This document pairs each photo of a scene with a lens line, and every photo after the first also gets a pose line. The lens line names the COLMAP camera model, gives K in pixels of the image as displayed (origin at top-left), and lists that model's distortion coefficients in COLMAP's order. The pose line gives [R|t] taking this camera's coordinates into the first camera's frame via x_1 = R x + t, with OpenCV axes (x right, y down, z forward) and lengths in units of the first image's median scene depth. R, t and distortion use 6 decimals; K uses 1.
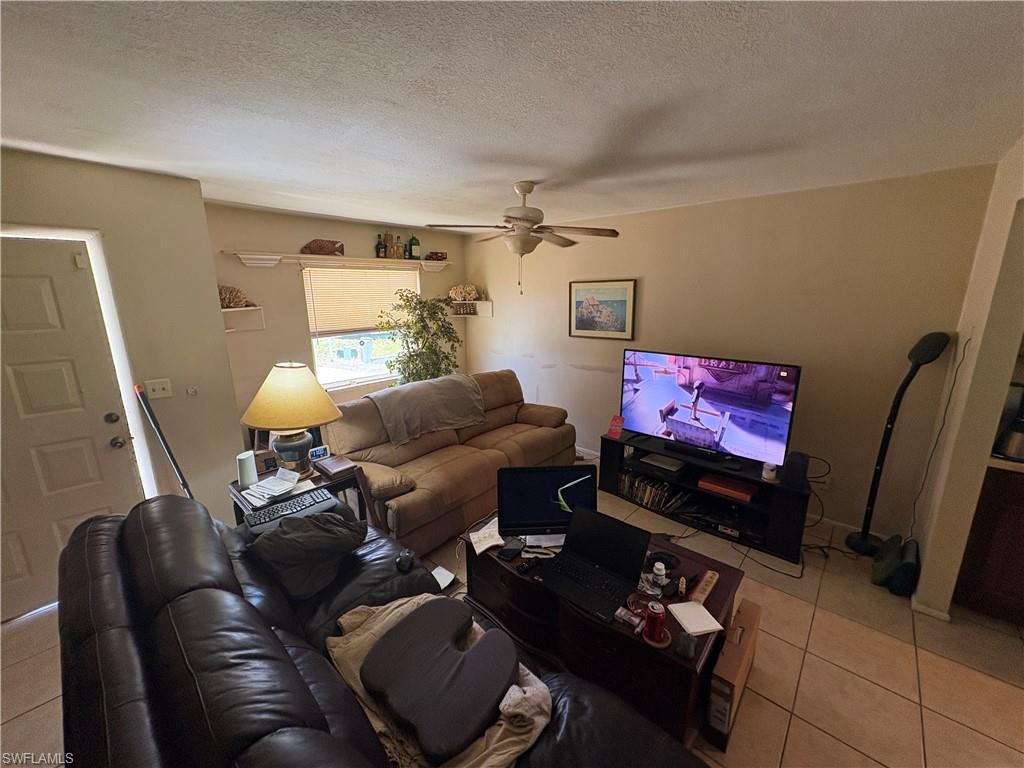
lens RADIAL K [[405.1, 0, 512.0], [0, 405.1, 384.0], [0, 0, 1]] dist [-0.000625, -0.000075]
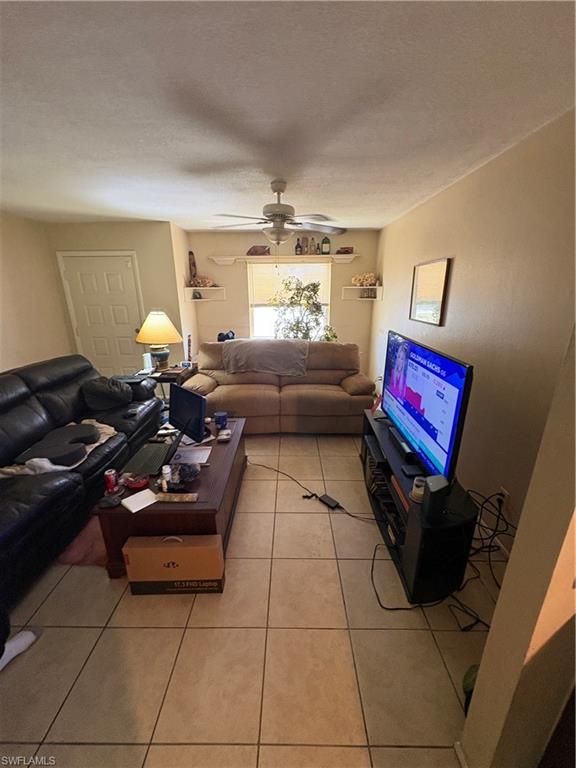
lens RADIAL K [[303.8, 0, 288.0], [0, 303.8, 384.0], [0, 0, 1]] dist [-0.000625, -0.000075]
pose [[0.660228, 0.229653, -0.715093, 0.589615], [-0.167511, 0.973148, 0.157869, -0.029758], [0.732147, 0.015556, 0.680969, 0.261504]]
